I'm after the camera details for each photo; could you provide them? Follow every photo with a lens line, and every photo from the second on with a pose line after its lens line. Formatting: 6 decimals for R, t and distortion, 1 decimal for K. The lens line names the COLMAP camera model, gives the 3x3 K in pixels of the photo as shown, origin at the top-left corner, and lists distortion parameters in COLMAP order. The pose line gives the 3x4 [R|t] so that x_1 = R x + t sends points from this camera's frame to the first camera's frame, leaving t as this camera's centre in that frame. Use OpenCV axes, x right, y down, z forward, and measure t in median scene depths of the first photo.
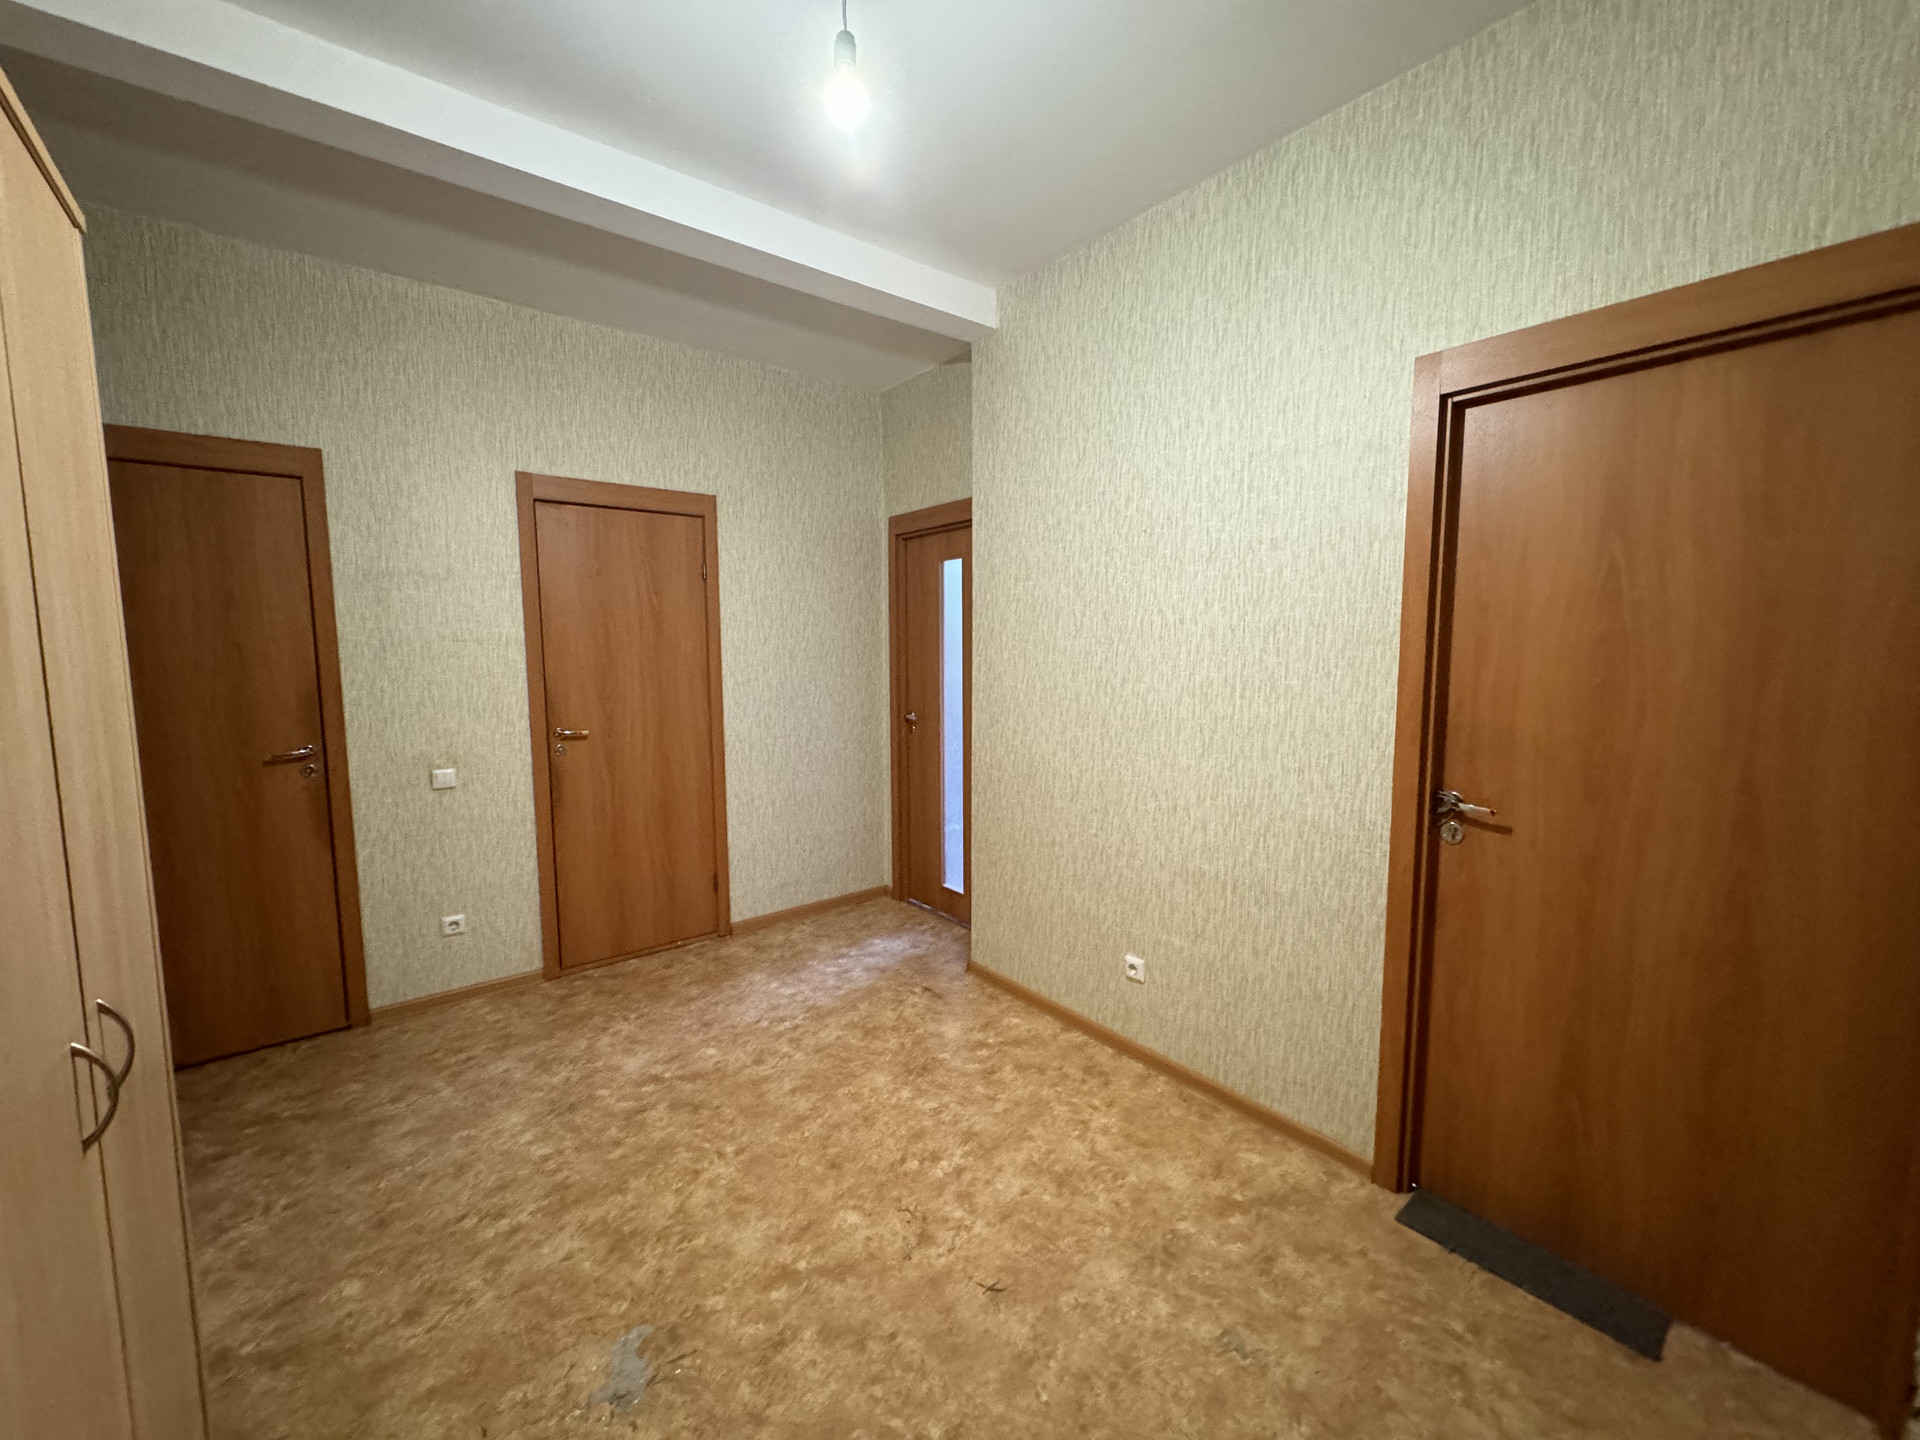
lens RADIAL K [[763.8, 0, 956.6], [0, 763.8, 718.6], [0, 0, 1]] dist [-0.002731, 0.000663]
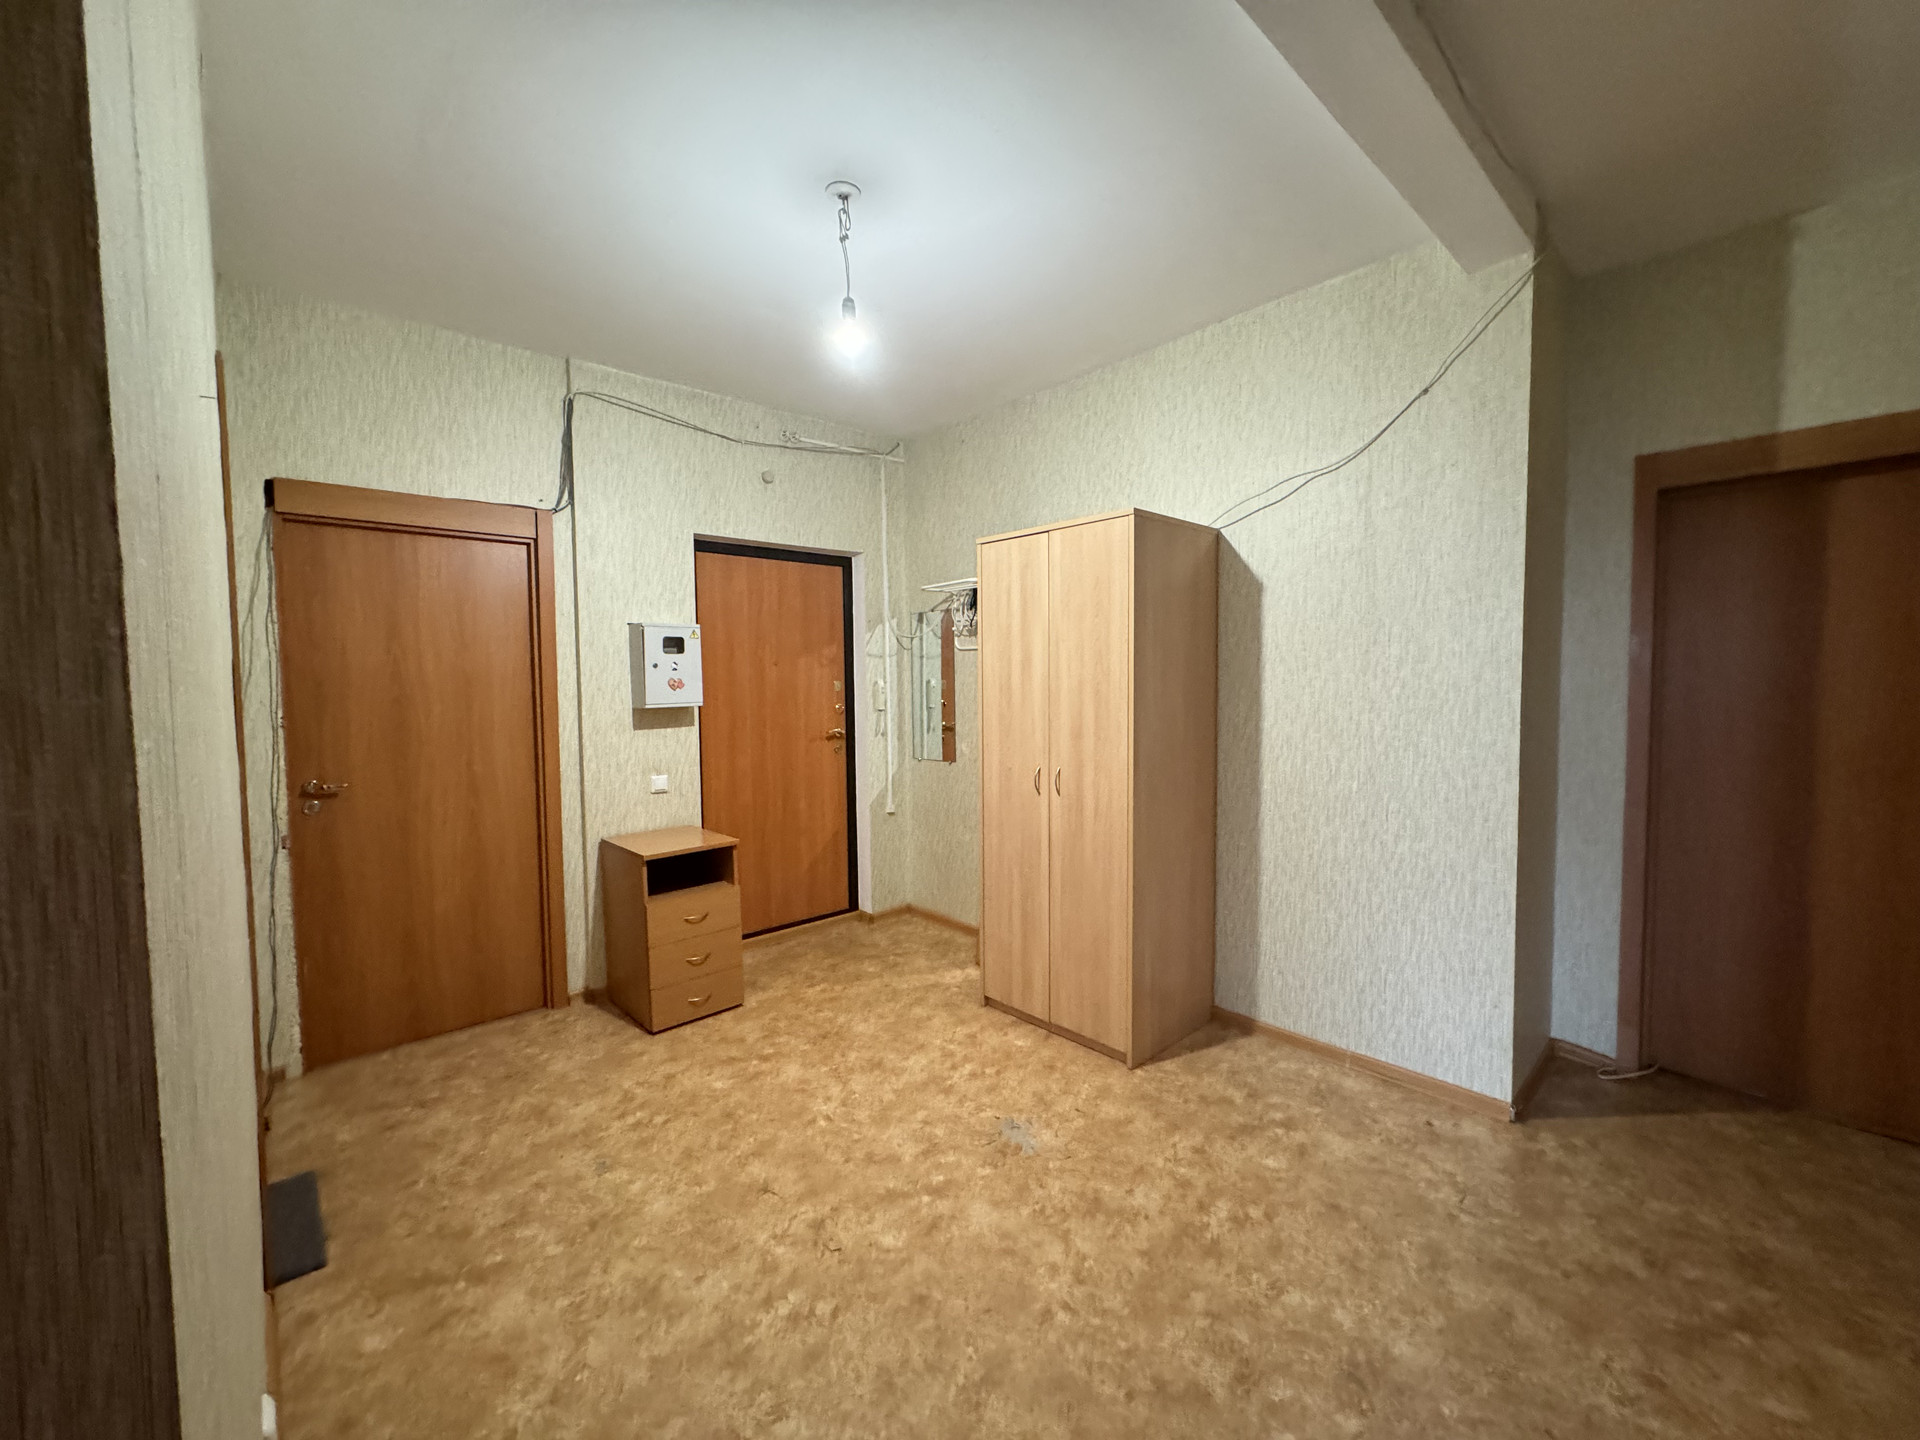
lens RADIAL K [[763.8, 0, 956.6], [0, 763.8, 718.6], [0, 0, 1]] dist [-0.002731, 0.000663]
pose [[-0.997689, 0.018292, -0.065444, -0.116424], [0.008316, 0.988714, 0.149585, -0.113261], [0.067442, 0.148695, -0.986581, 1.272368]]
